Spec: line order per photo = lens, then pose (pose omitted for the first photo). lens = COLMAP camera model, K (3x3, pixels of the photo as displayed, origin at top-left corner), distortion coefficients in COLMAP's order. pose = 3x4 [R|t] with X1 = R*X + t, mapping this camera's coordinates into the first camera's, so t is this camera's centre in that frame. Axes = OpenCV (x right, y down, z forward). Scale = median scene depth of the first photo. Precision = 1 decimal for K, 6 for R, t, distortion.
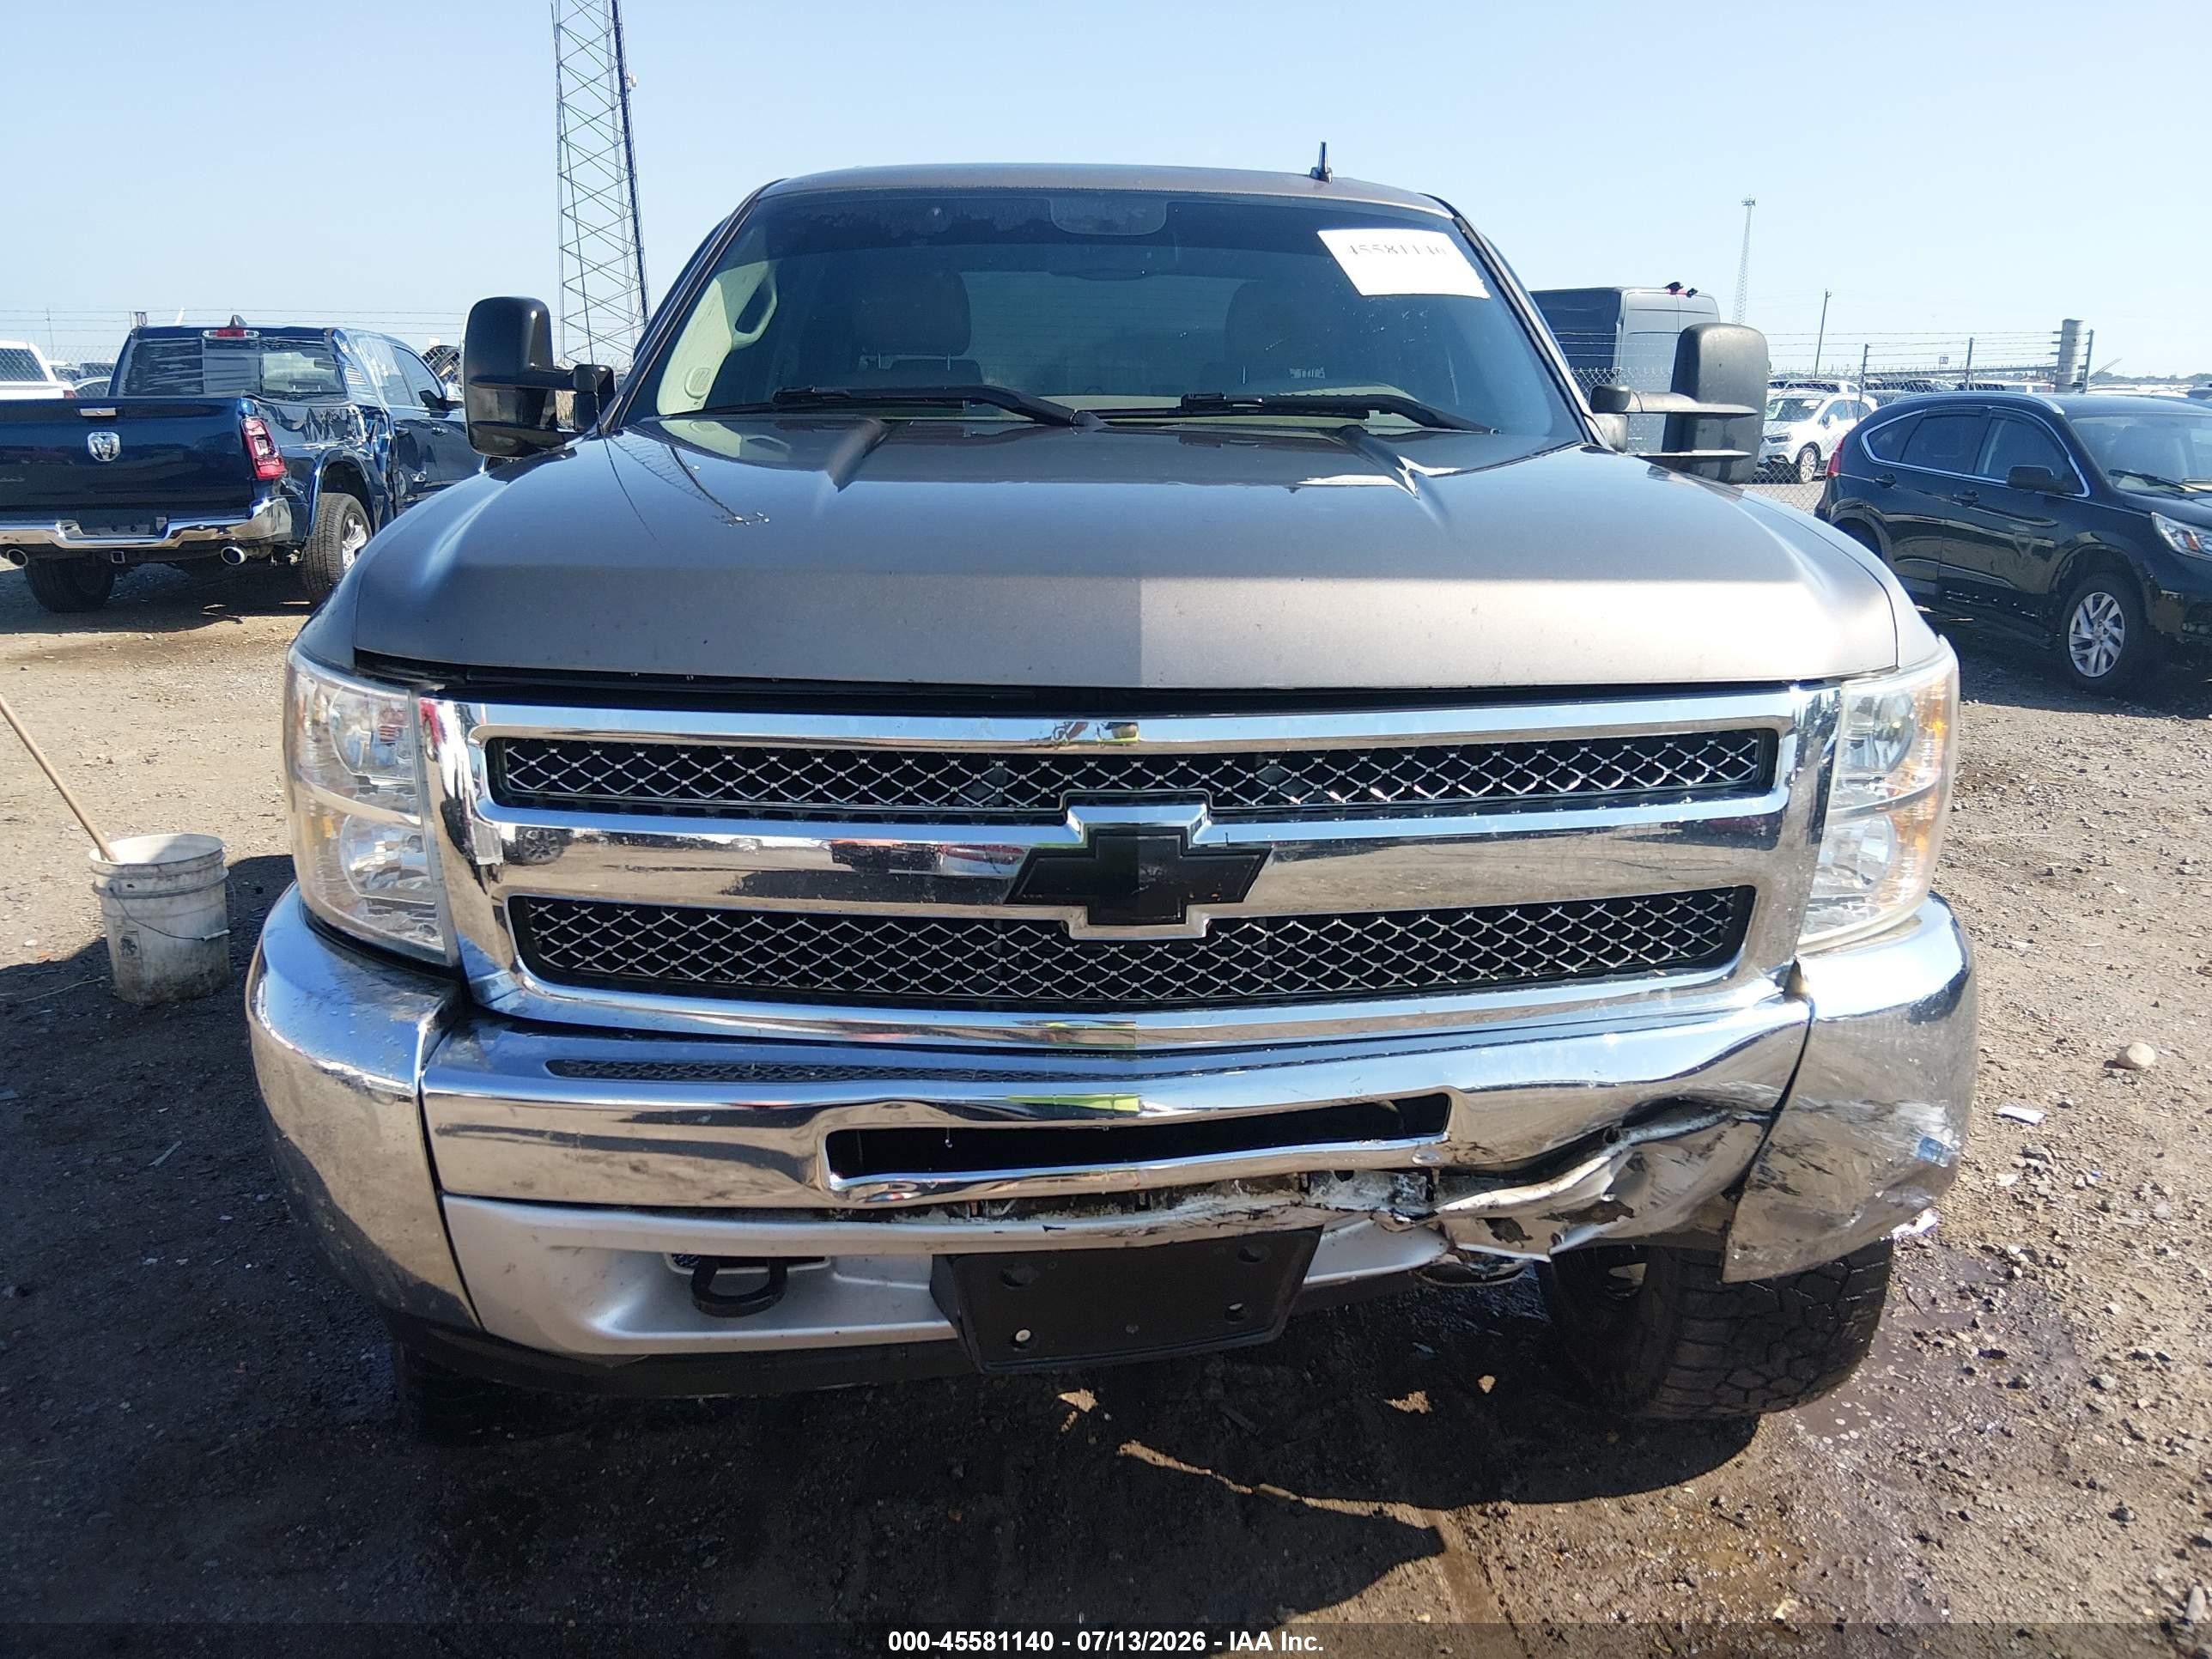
lens RADIAL K [[1683.5, 0, 1088.7], [0, 1683.5, 856.9], [0, 0, 1]] dist [0.090493, -0.184056]
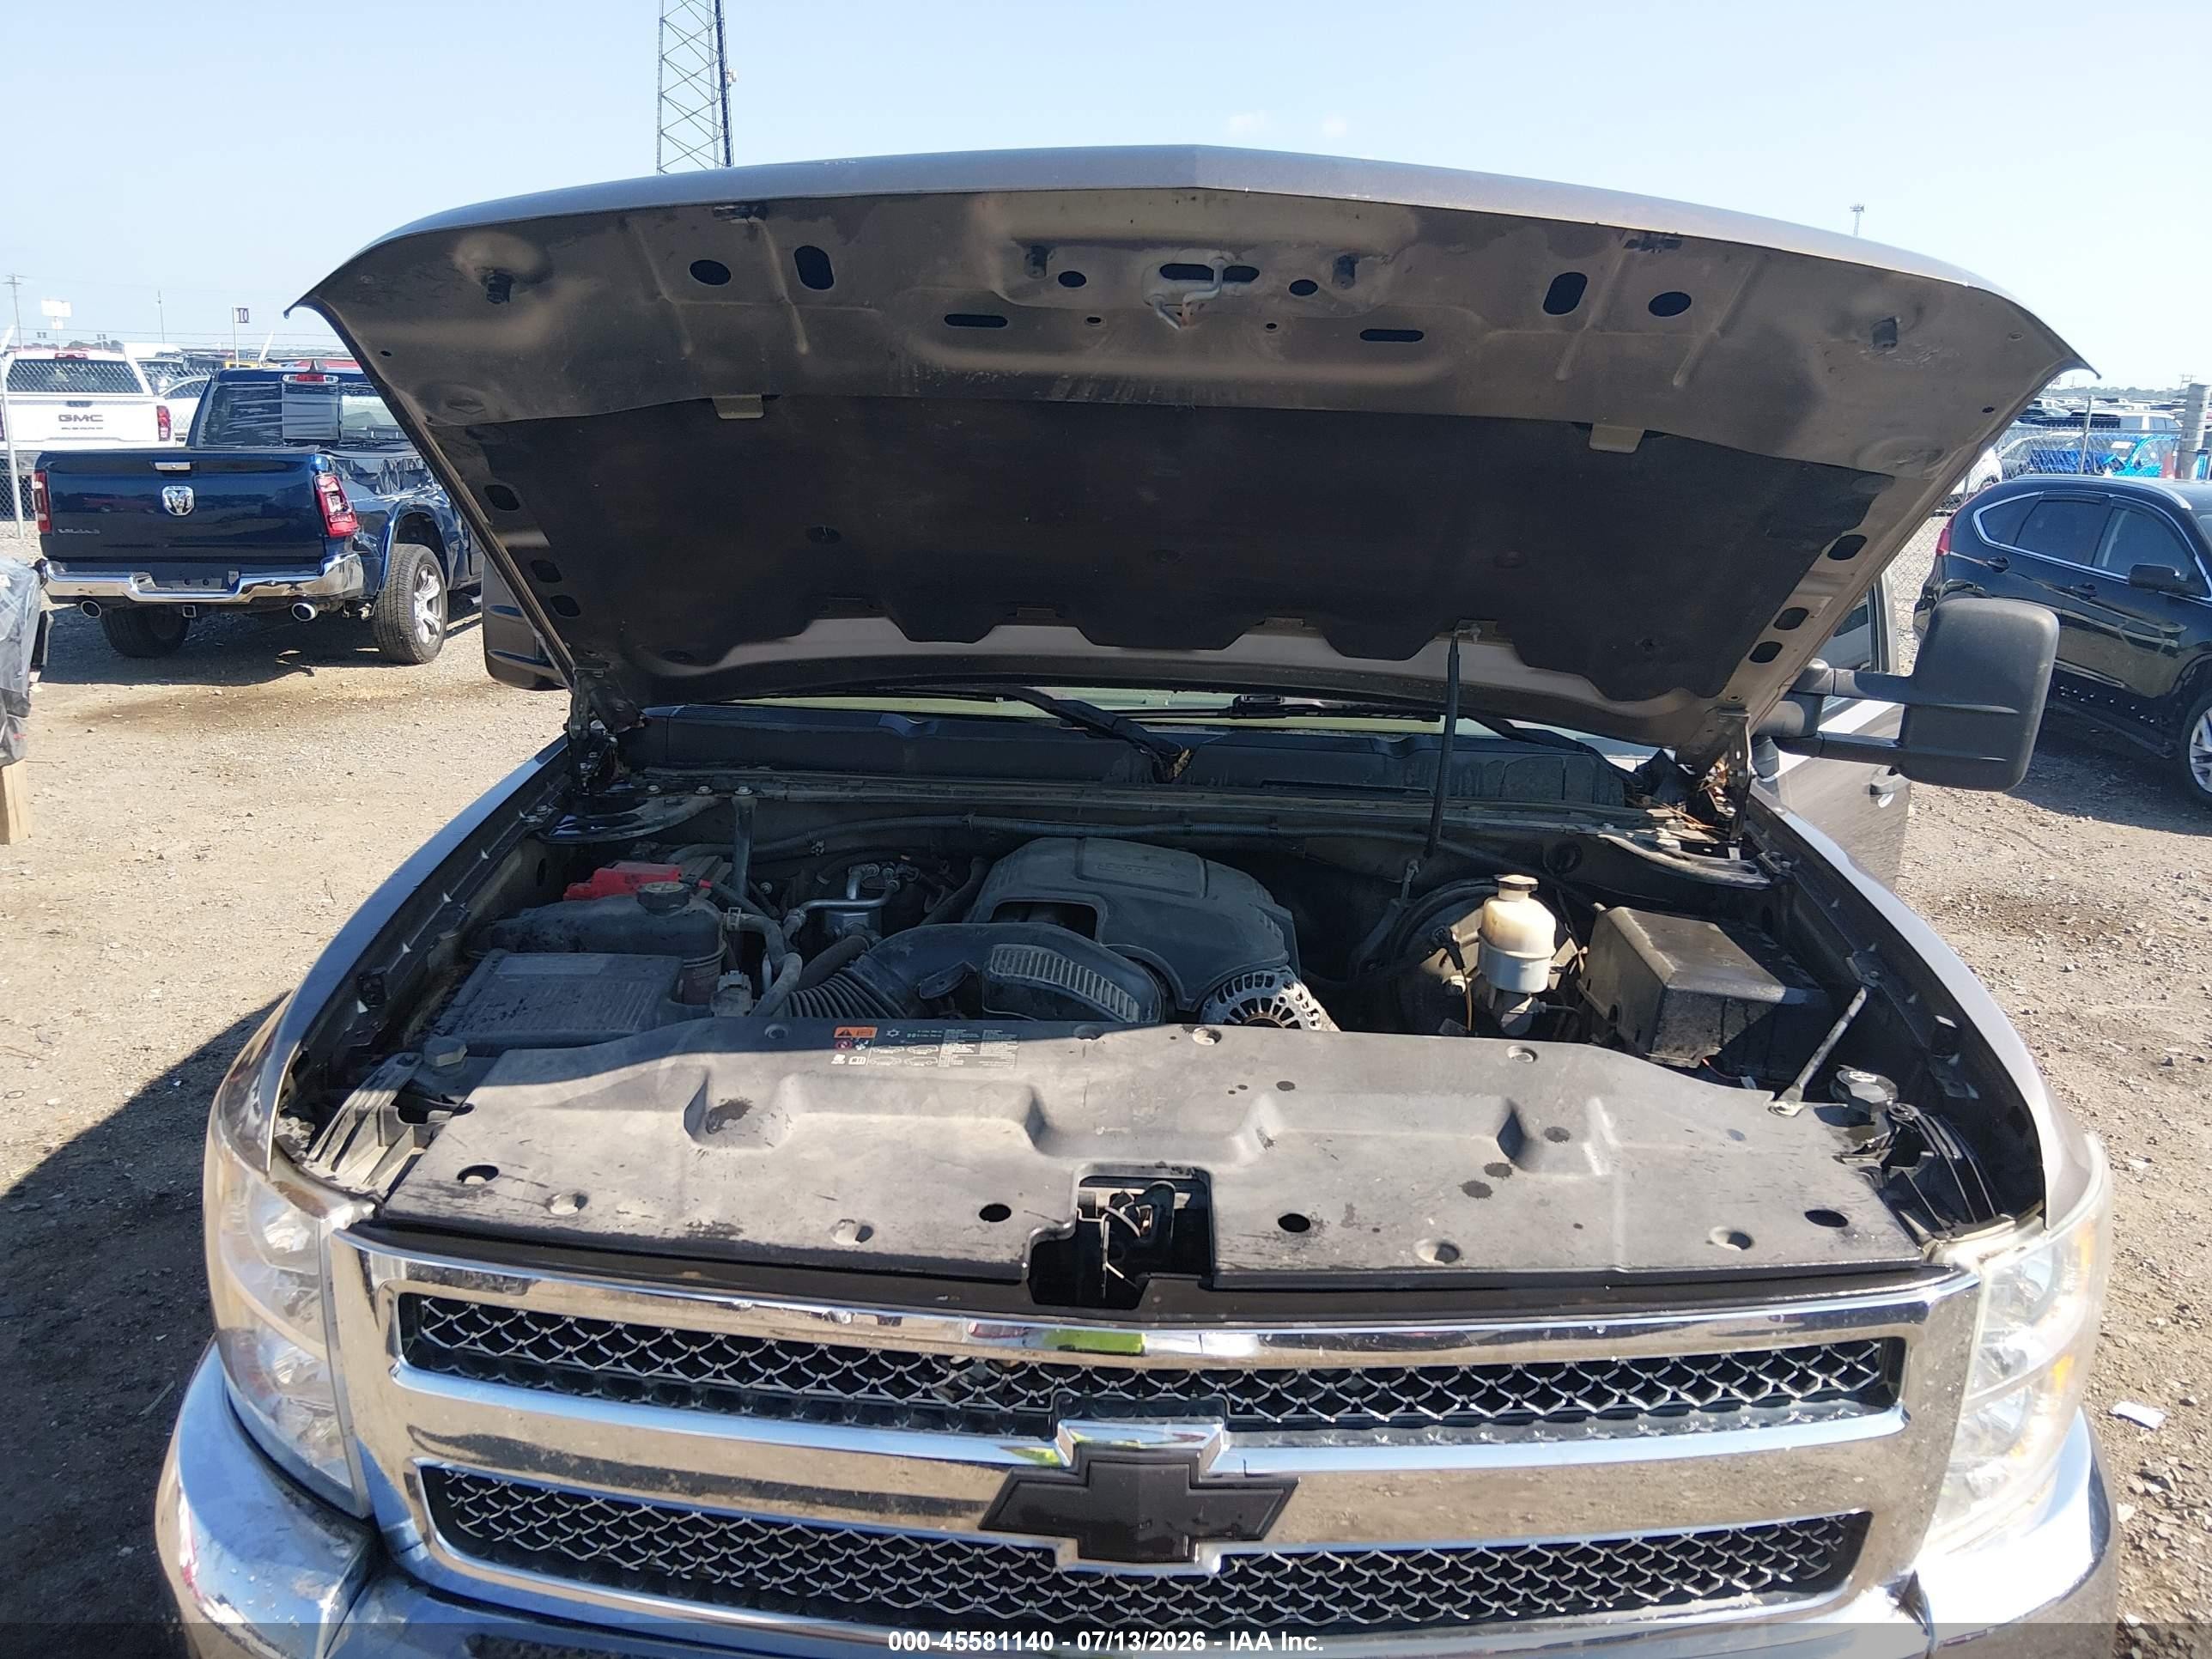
lens RADIAL K [[1715.0, 0, 1082.5], [0, 1715.0, 897.9], [0, 0, 1]] dist [0.008534, -0.048832]
pose [[0.998536, 0.029596, -0.045278, 0.020869], [-0.029153, 0.999521, 0.010402, -0.203968], [0.045564, -0.009066, 0.998920, 0.096765]]
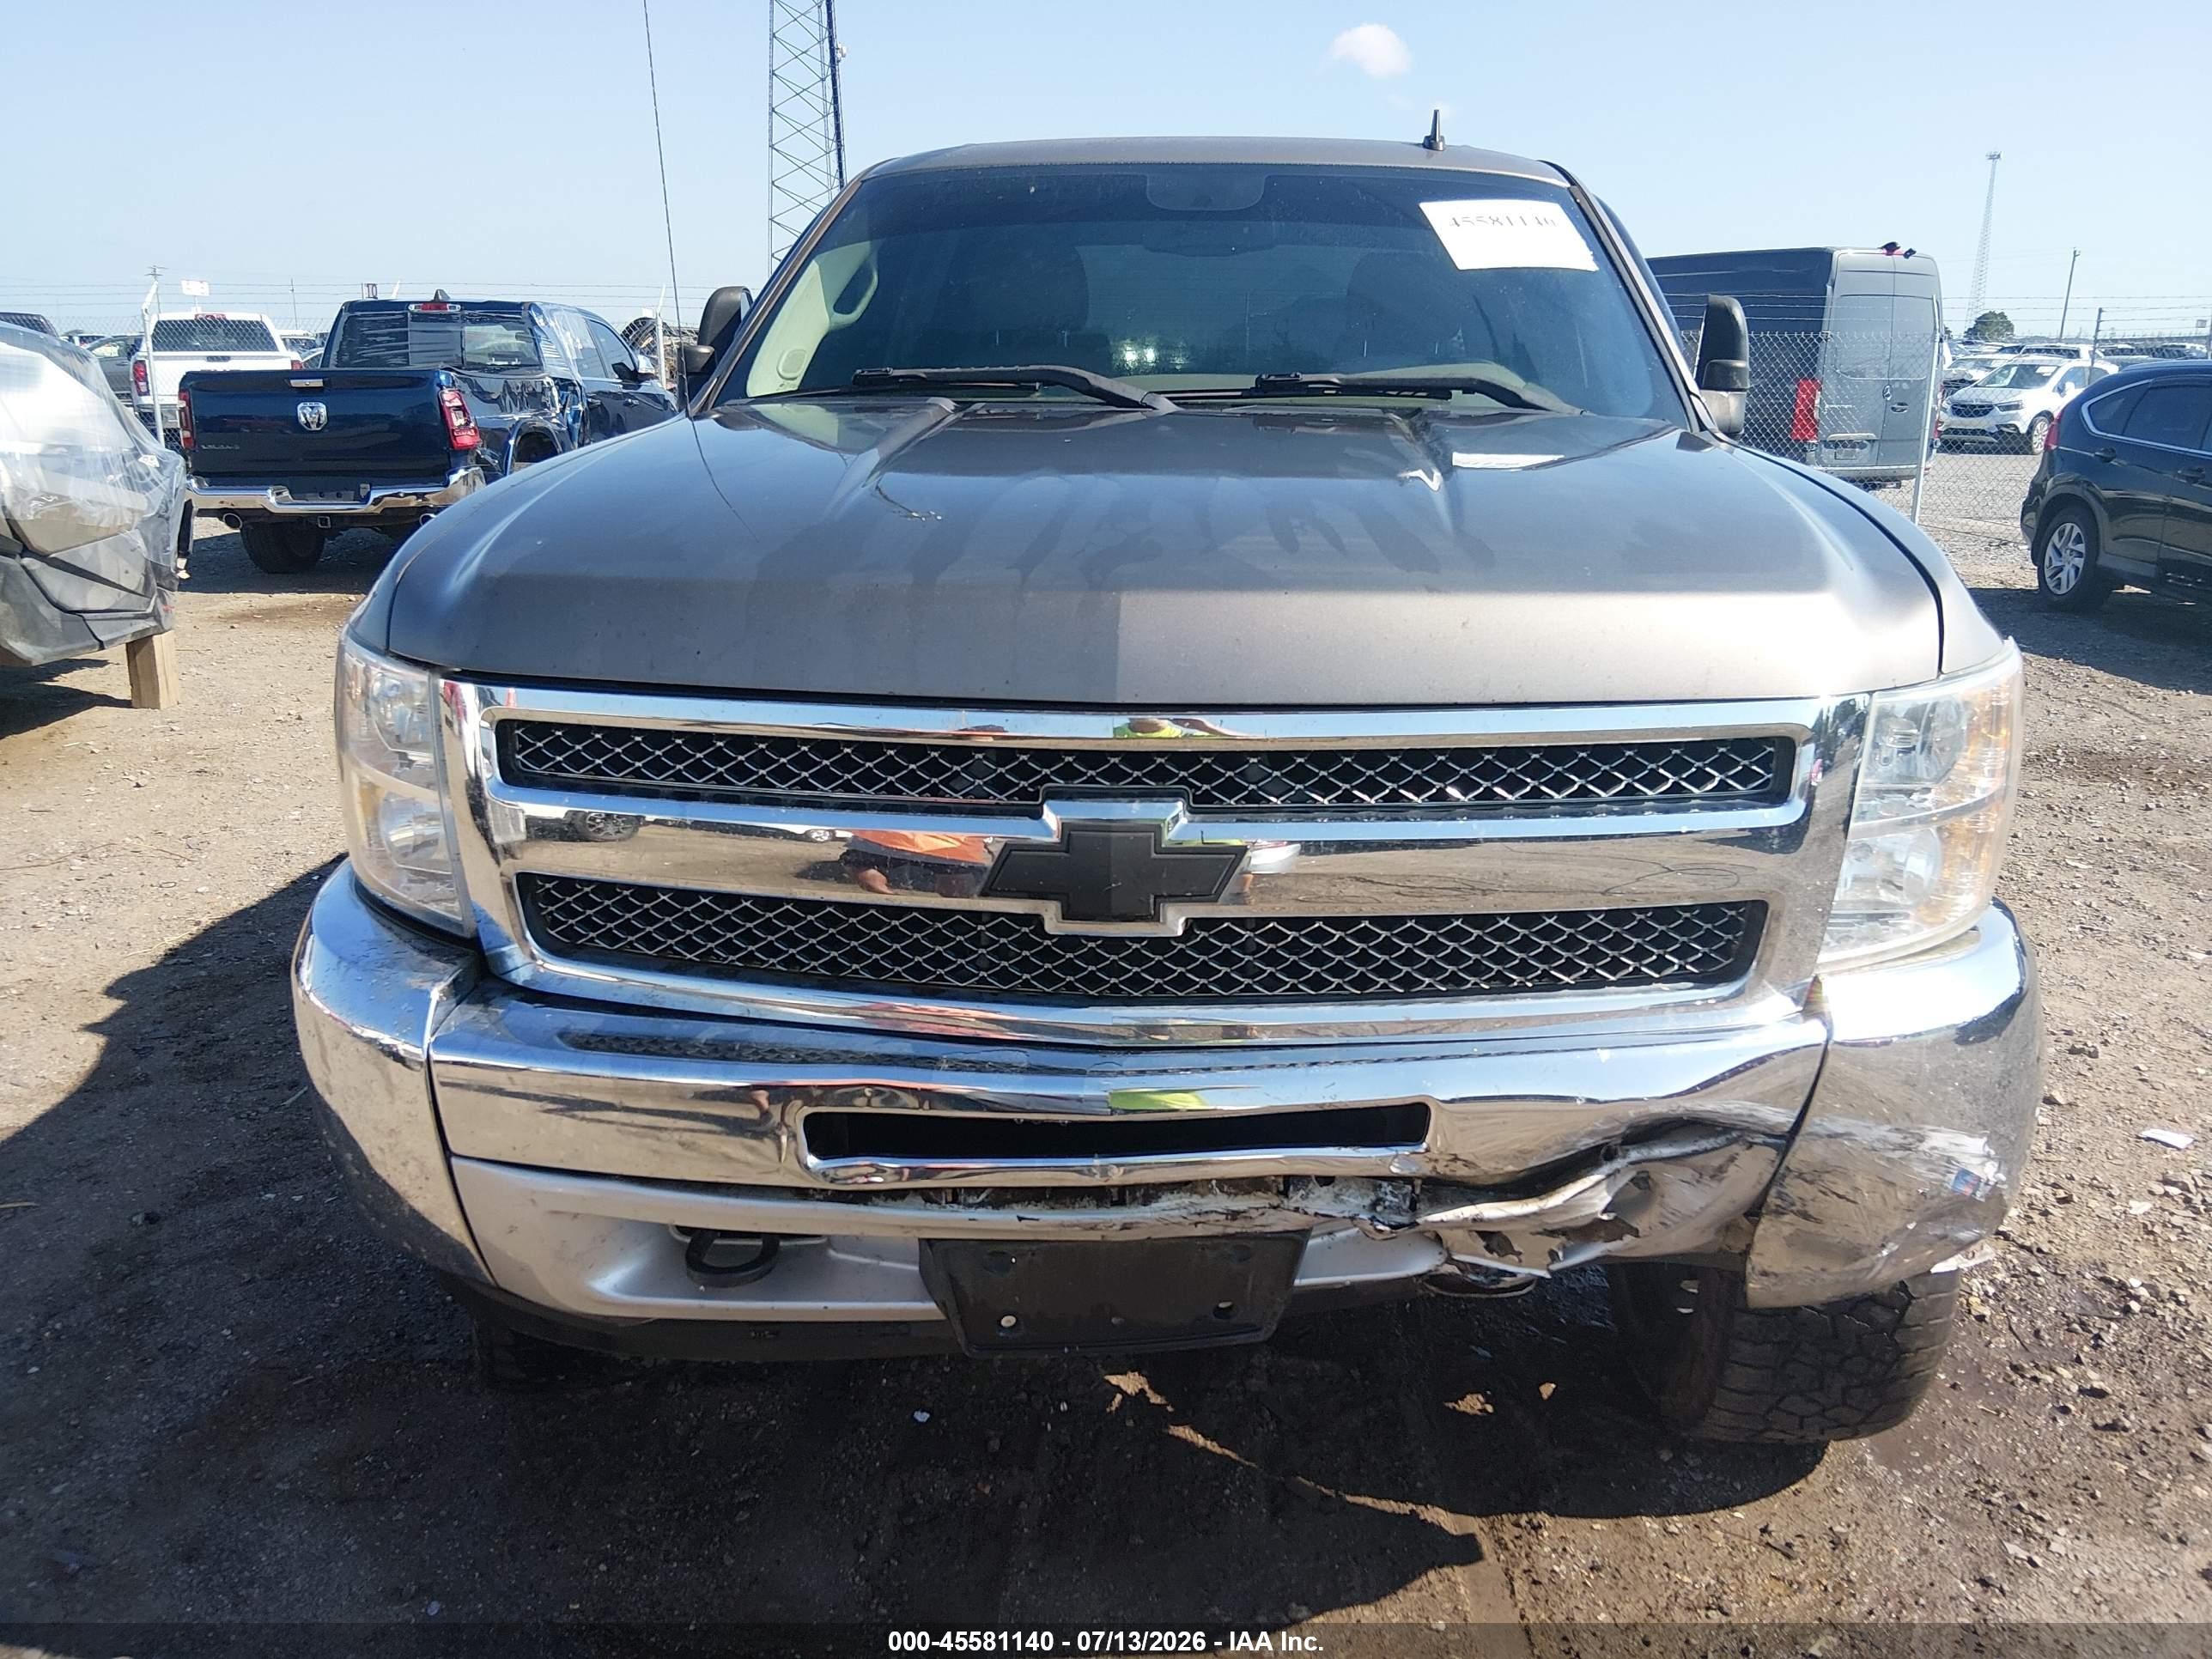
lens RADIAL K [[1682.2, 0, 1071.6], [0, 1682.2, 861.9], [0, 0, 1]] dist [0.076112, -0.145466]
pose [[0.993285, 0.029041, -0.111987, 0.078781], [-0.026690, 0.999392, 0.022433, -0.011061], [0.112570, -0.019294, 0.993456, 0.006848]]
